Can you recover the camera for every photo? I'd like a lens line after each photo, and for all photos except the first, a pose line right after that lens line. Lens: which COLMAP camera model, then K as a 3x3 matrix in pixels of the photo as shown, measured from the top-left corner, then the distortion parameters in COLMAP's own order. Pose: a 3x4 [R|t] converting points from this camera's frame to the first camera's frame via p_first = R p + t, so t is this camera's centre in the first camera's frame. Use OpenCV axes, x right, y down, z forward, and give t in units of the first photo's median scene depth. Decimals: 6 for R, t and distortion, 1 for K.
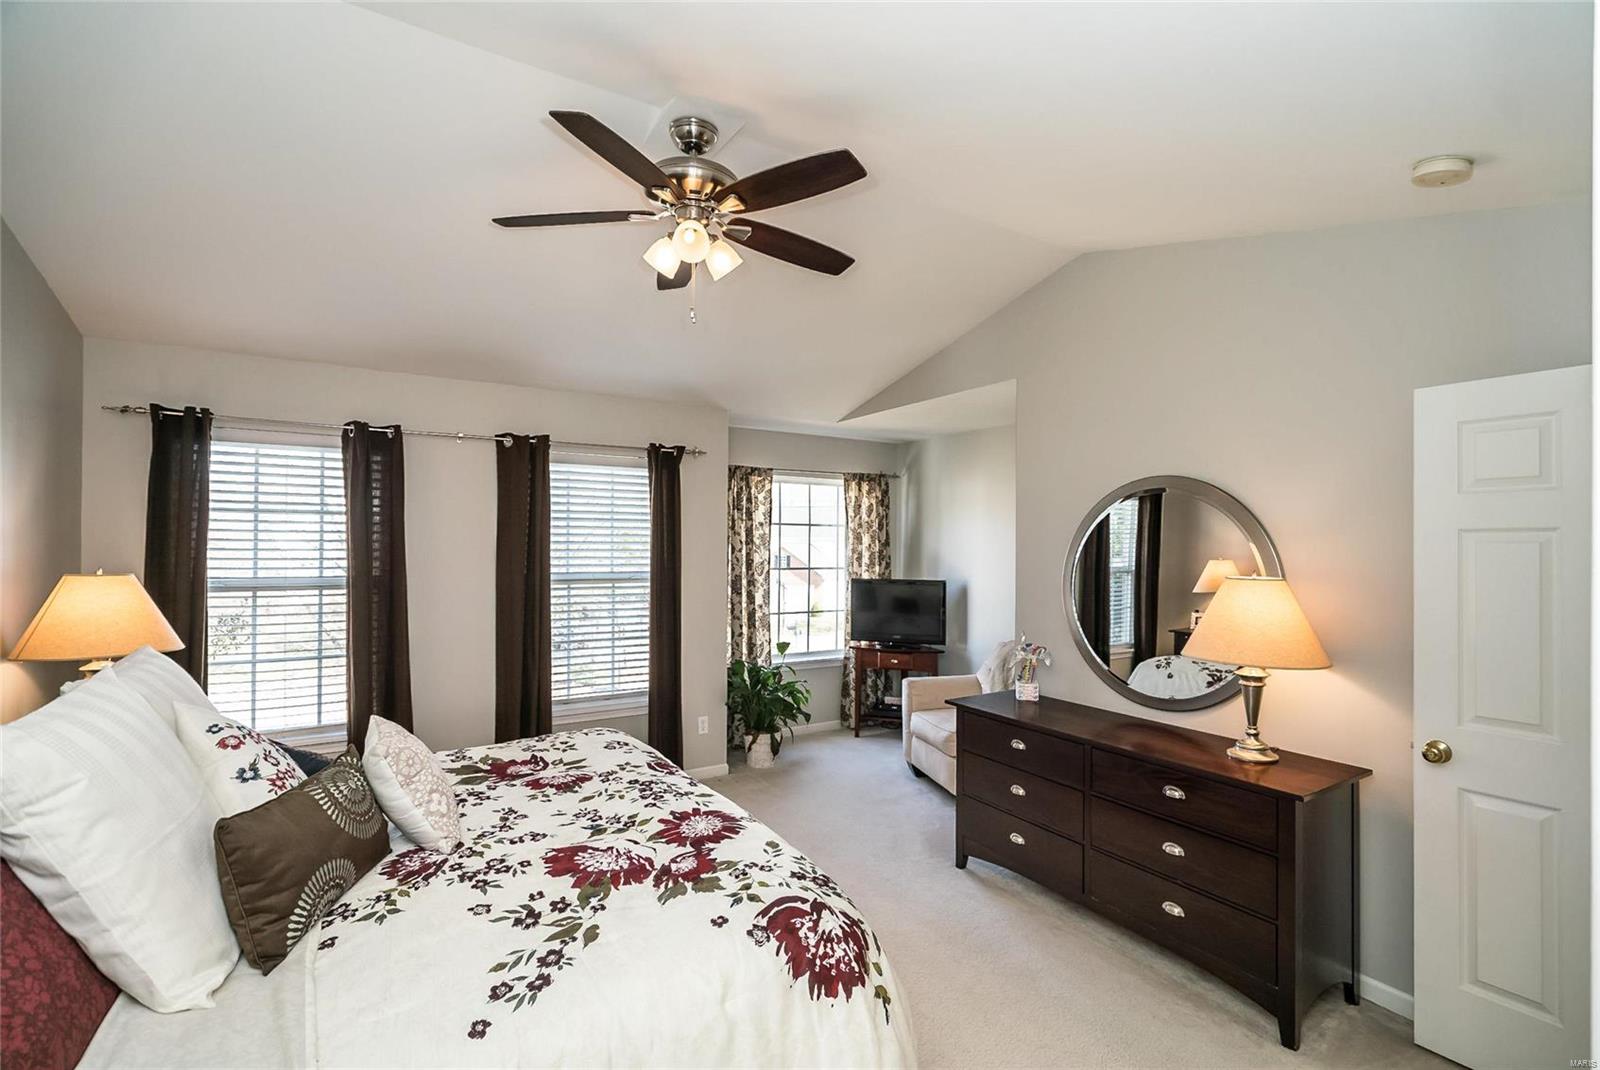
lens RADIAL K [[731.3, 0, 800.2], [0, 731.3, 543.5], [0, 0, 1]] dist [-0.003716, 0.003201]
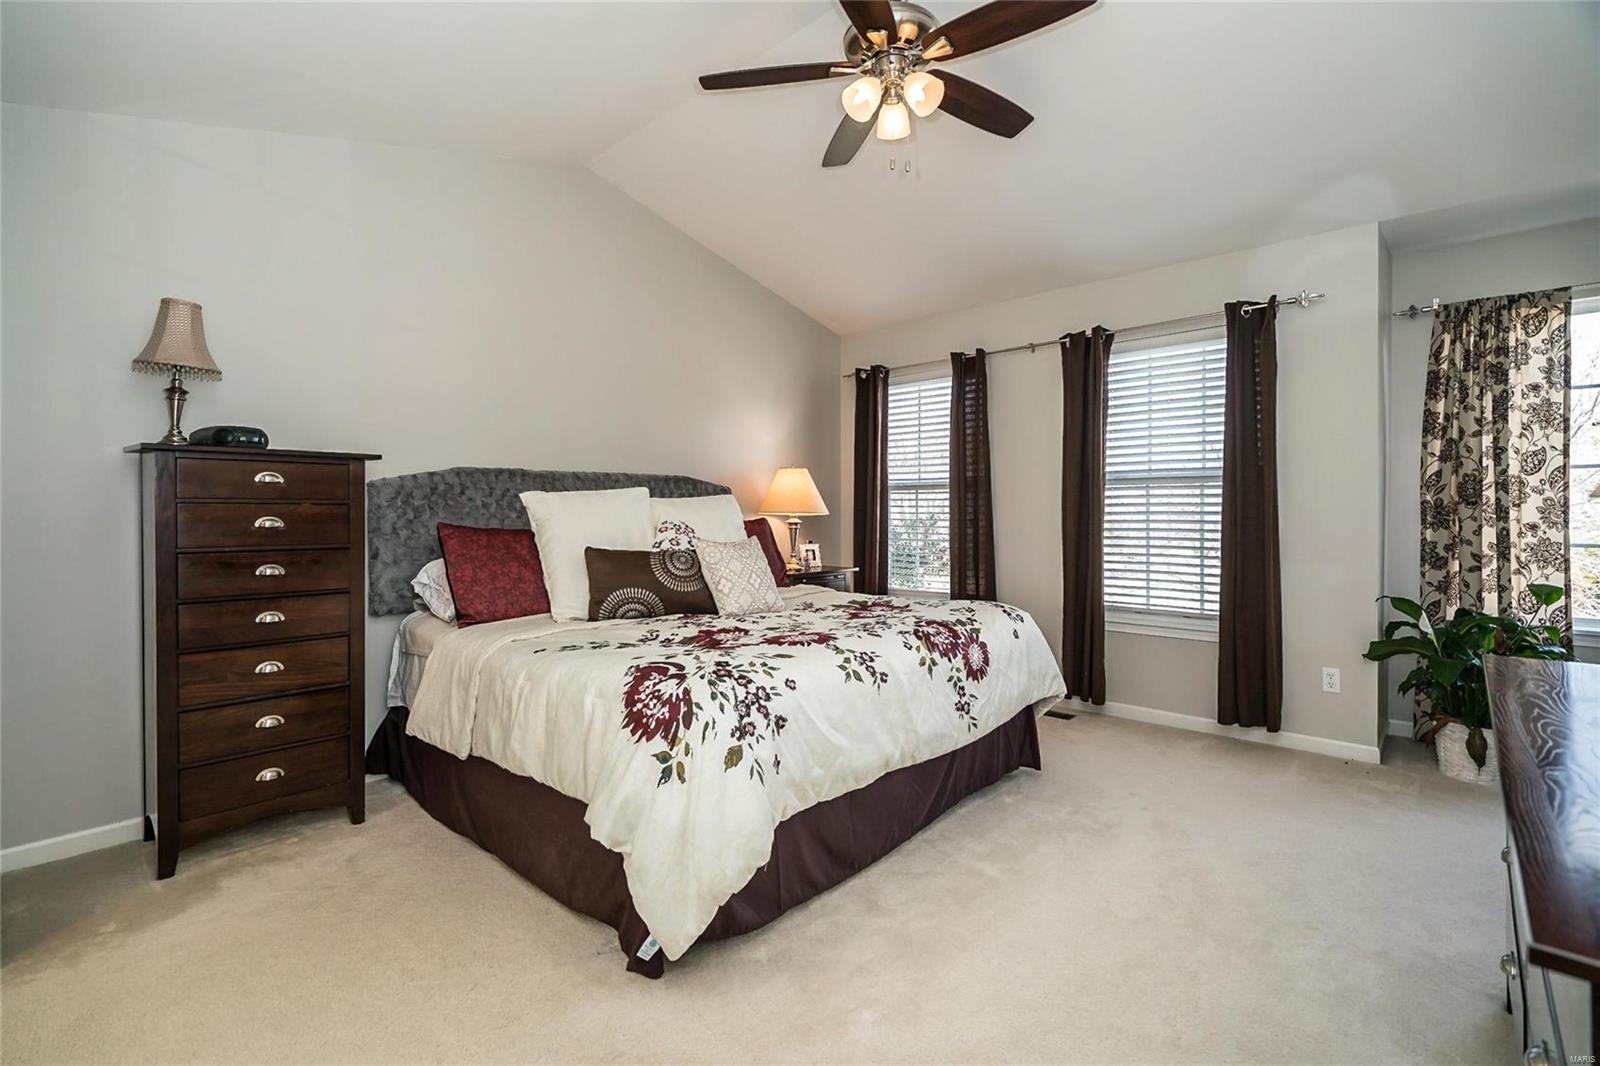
lens RADIAL K [[731.3, 0, 800.1], [0, 731.3, 519.7], [0, 0, 1]] dist [-0.003716, 0.003201]
pose [[0.273572, 0.001595, -0.961850, 0.424296], [0.000619, 0.999998, 0.001835, 0.094661], [0.961851, -0.001097, 0.273571, 0.322537]]
